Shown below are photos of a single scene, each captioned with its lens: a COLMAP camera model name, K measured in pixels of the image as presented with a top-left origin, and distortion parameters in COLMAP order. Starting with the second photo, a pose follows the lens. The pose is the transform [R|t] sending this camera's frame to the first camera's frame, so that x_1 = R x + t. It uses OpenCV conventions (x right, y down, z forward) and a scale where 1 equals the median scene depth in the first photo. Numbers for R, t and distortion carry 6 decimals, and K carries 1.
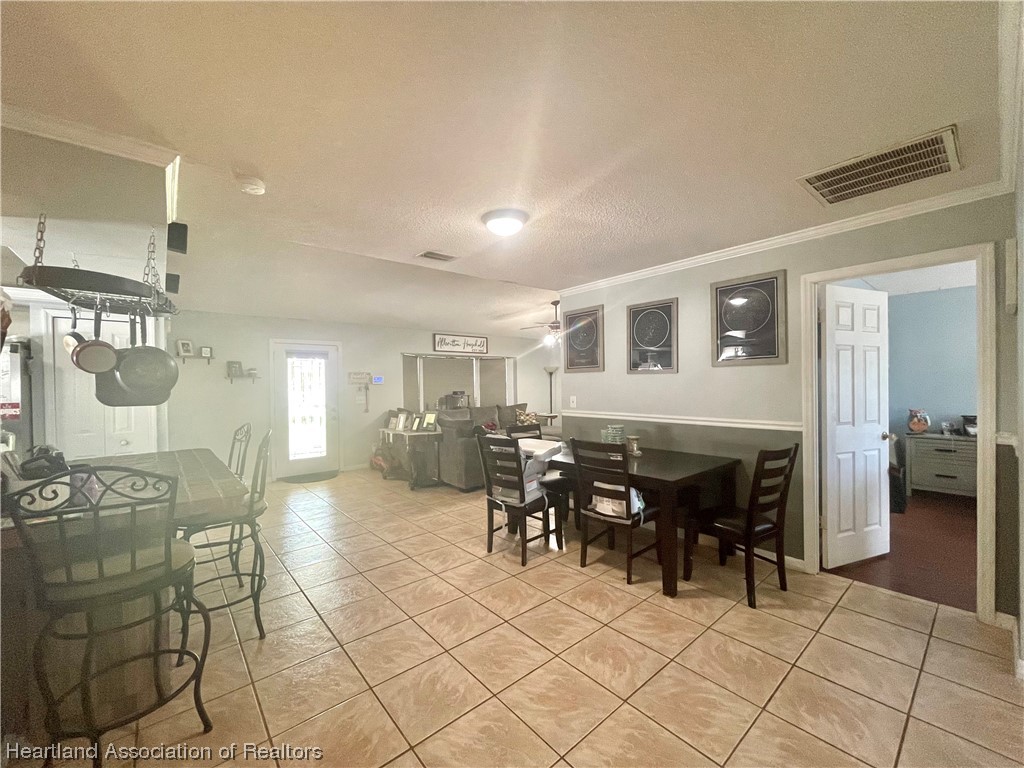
lens RADIAL K [[416.8, 0, 506.7], [0, 416.8, 393.8], [0, 0, 1]] dist [0.004228, -0.001095]
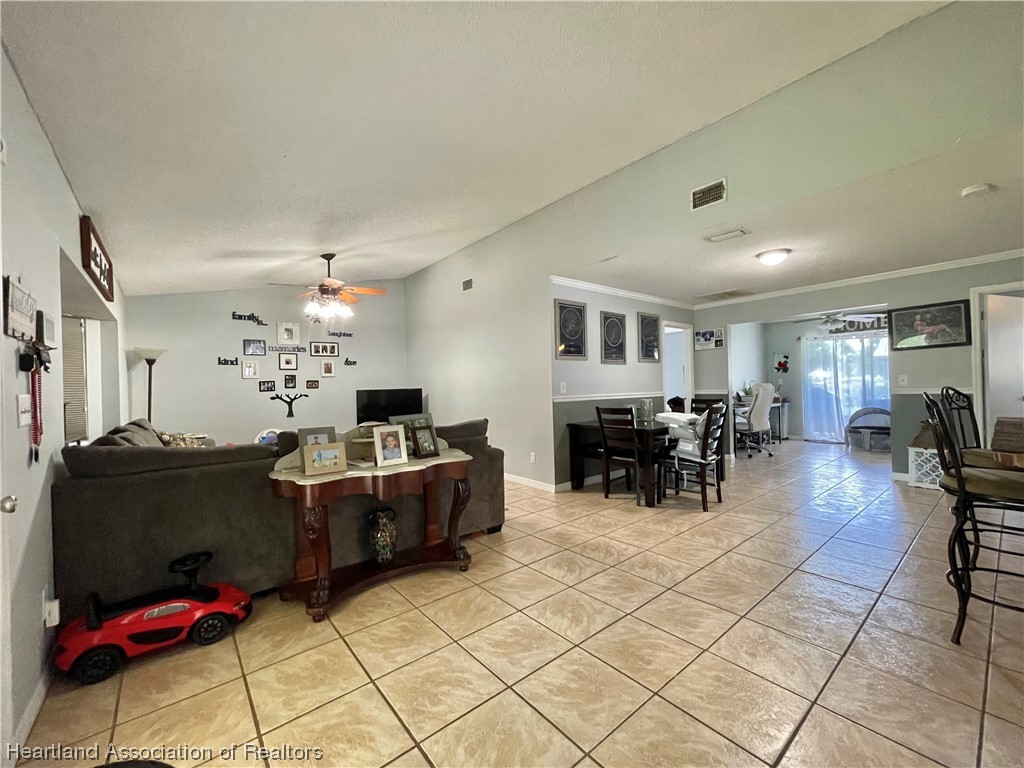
lens RADIAL K [[416.8, 0, 513.6], [0, 416.8, 386.2], [0, 0, 1]] dist [0.004228, -0.001095]
pose [[0.001003, 0.017081, 0.999854, -0.636419], [0.046343, 0.998779, -0.017110, 0.019949], [-0.998925, 0.046354, 0.000210, 0.814107]]
